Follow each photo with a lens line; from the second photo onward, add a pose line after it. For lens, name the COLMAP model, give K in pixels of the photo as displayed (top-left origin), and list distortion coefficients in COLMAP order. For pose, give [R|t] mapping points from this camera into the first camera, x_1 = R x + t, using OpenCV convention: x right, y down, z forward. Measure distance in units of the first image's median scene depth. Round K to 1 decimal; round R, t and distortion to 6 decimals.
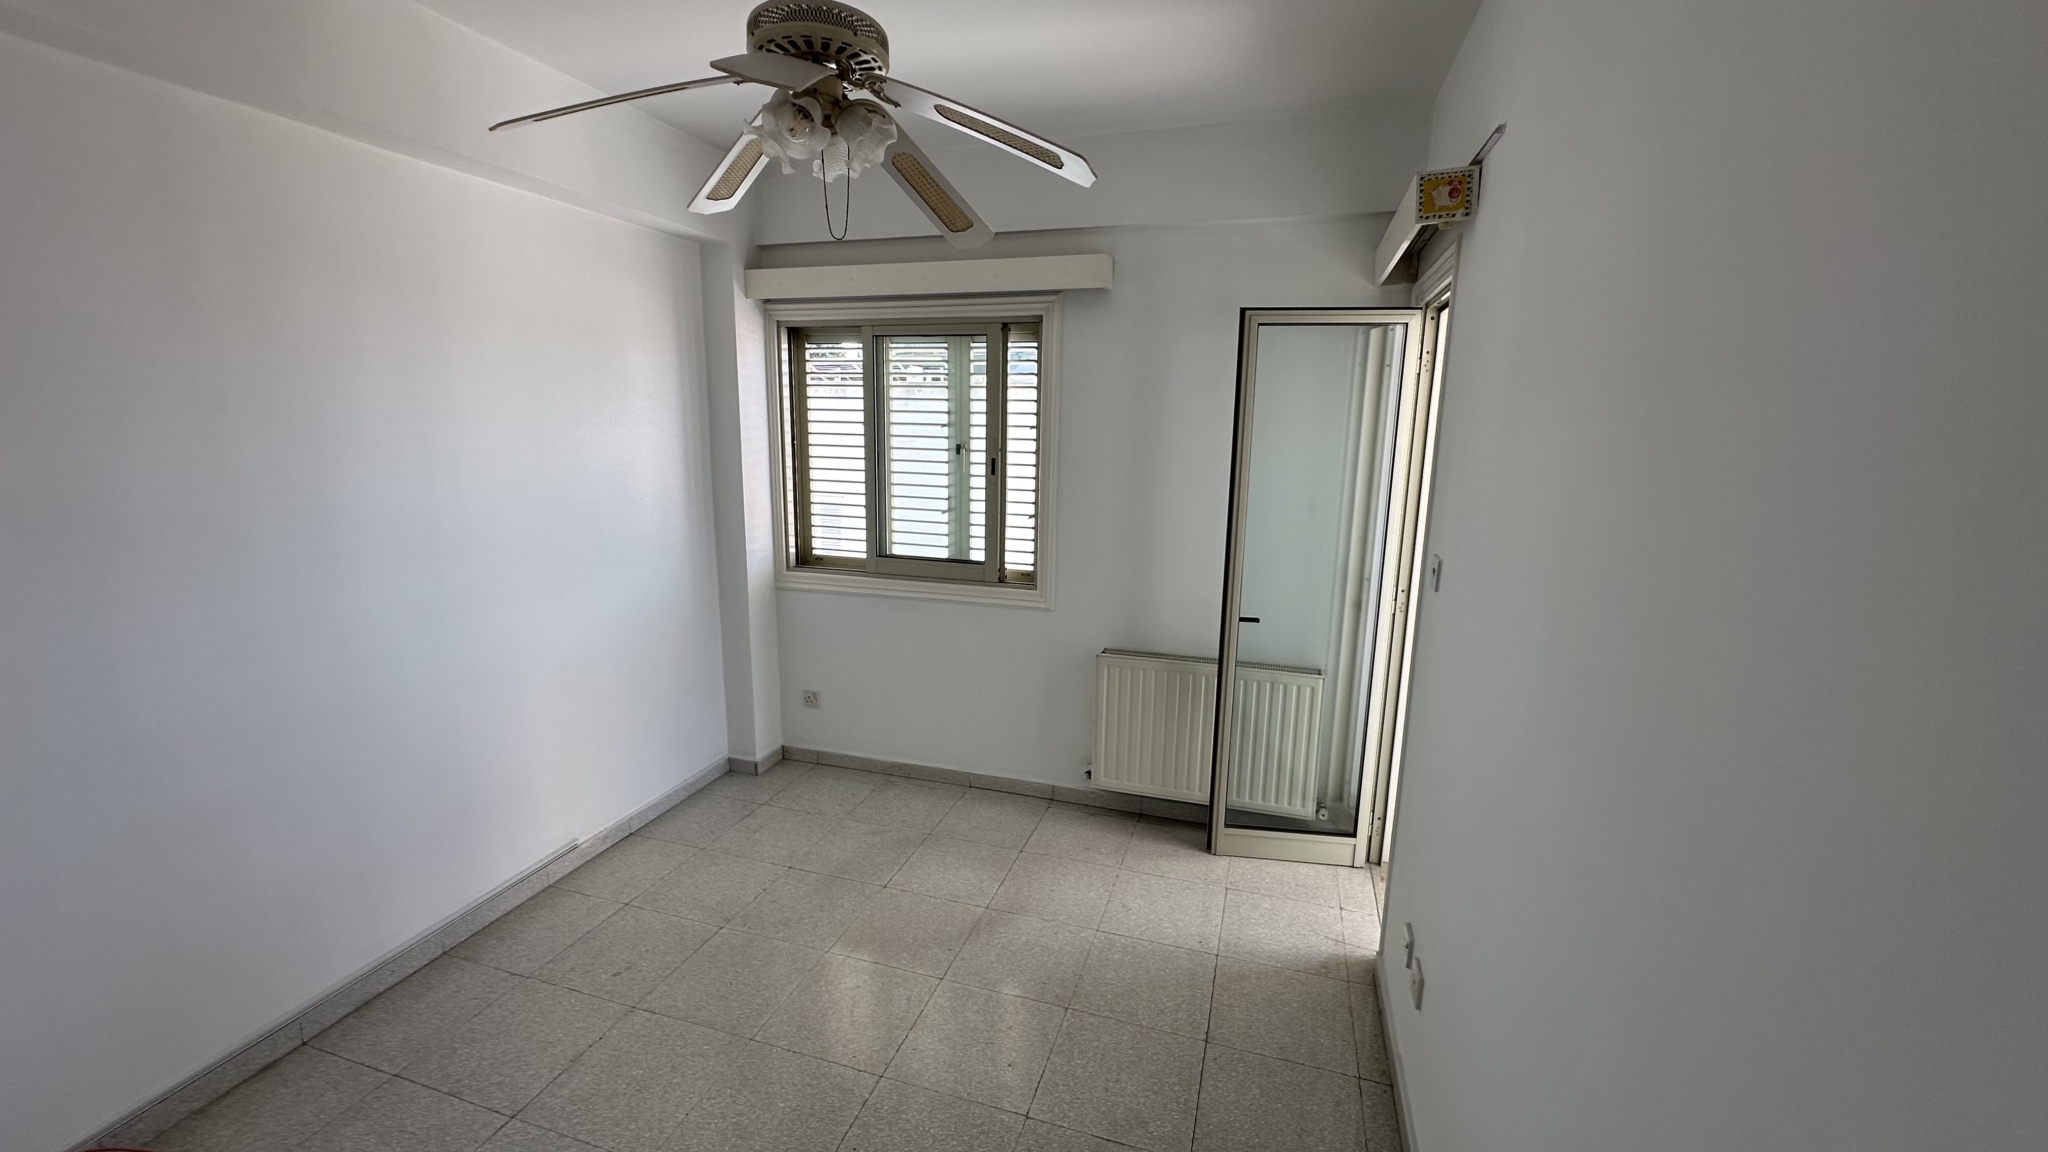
lens RADIAL K [[817.0, 0, 1021.1], [0, 817.0, 592.9], [0, 0, 1]] dist [-0.003529, 0.001027]
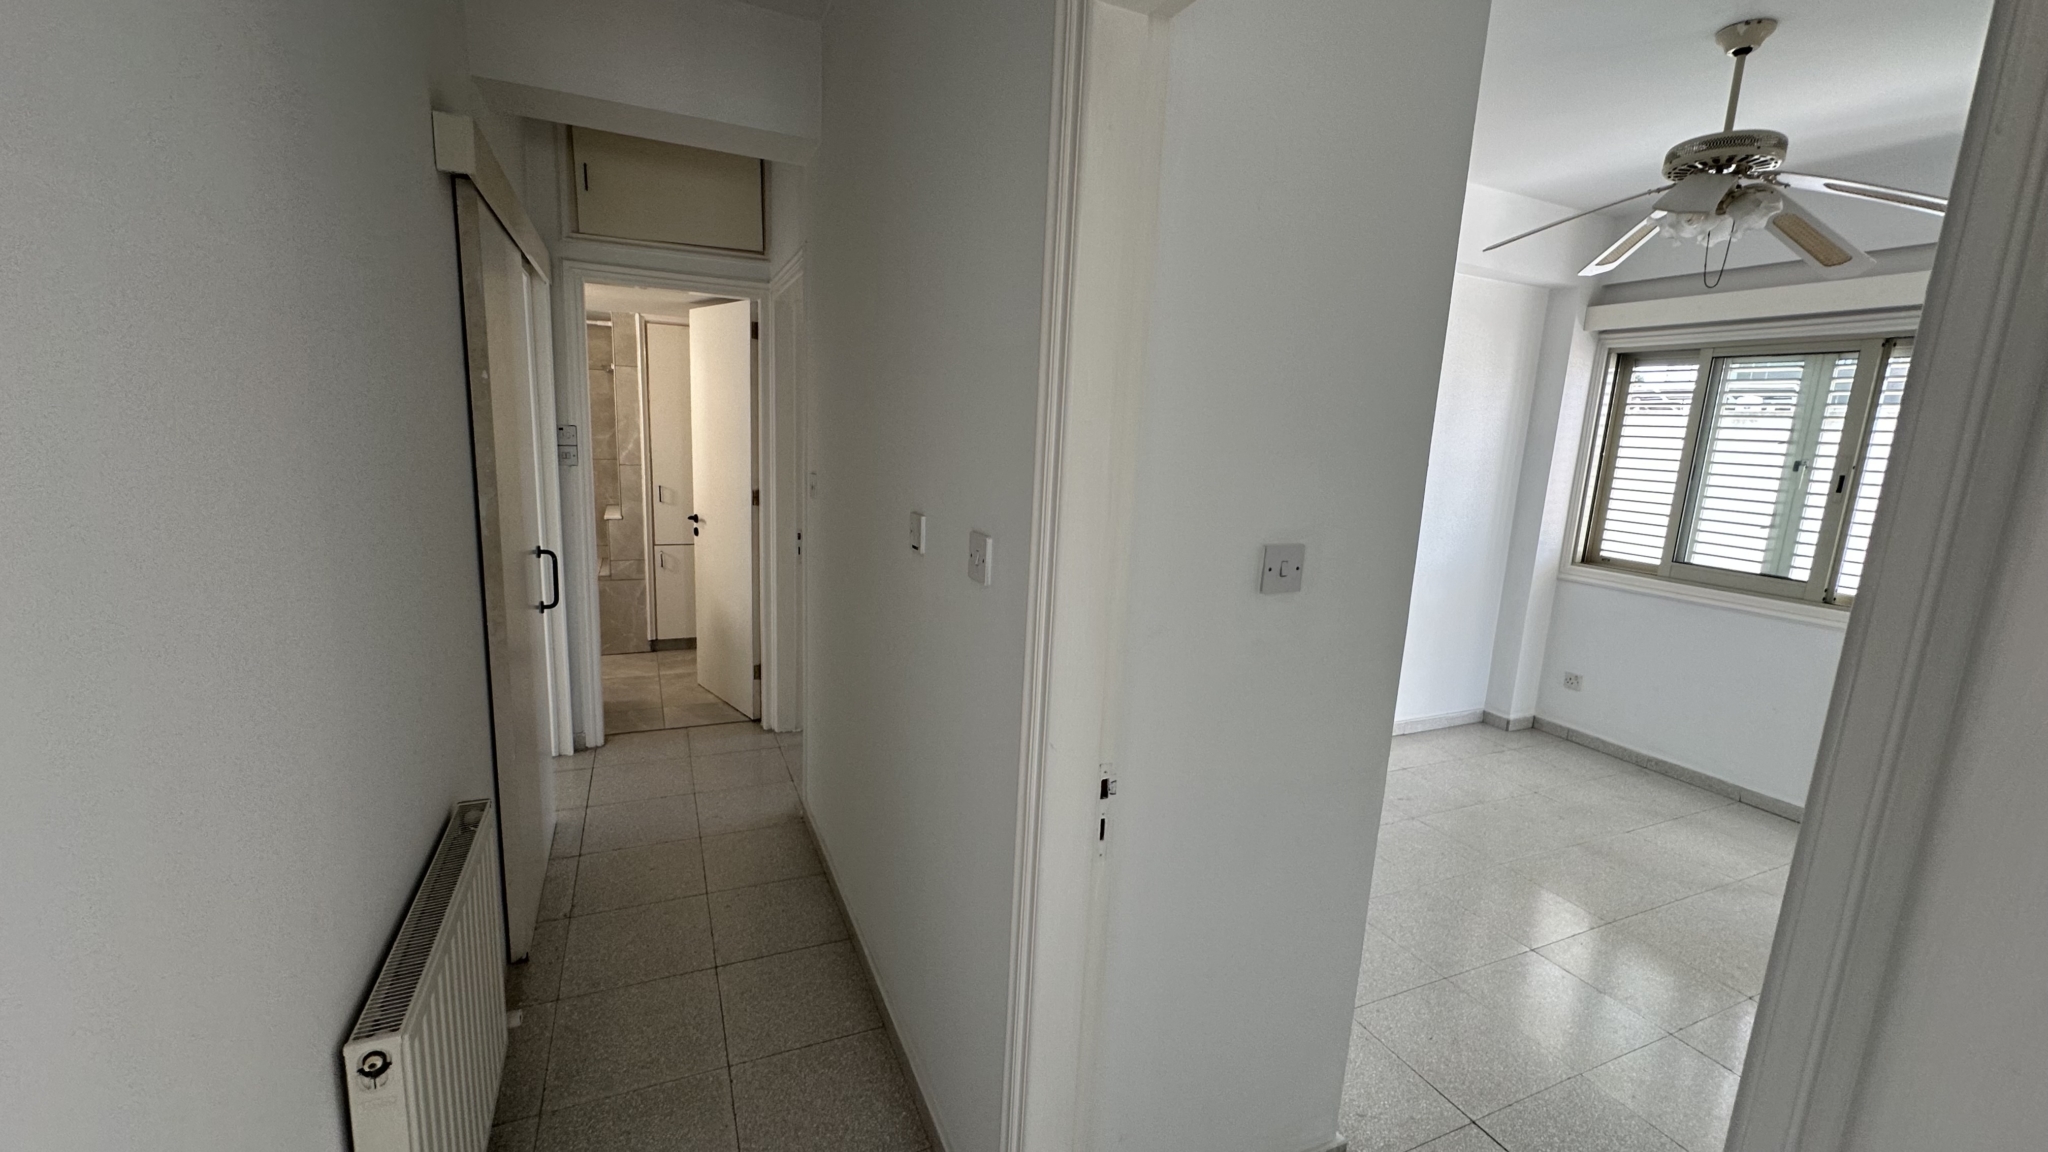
lens RADIAL K [[817.0, 0, 1036.8], [0, 817.0, 578.9], [0, 0, 1]] dist [-0.003529, 0.001027]
pose [[0.674463, 0.151016, -0.722699, 0.037263], [-0.190410, 0.981323, 0.027358, 0.108401], [0.713333, 0.119158, 0.690621, -0.332252]]
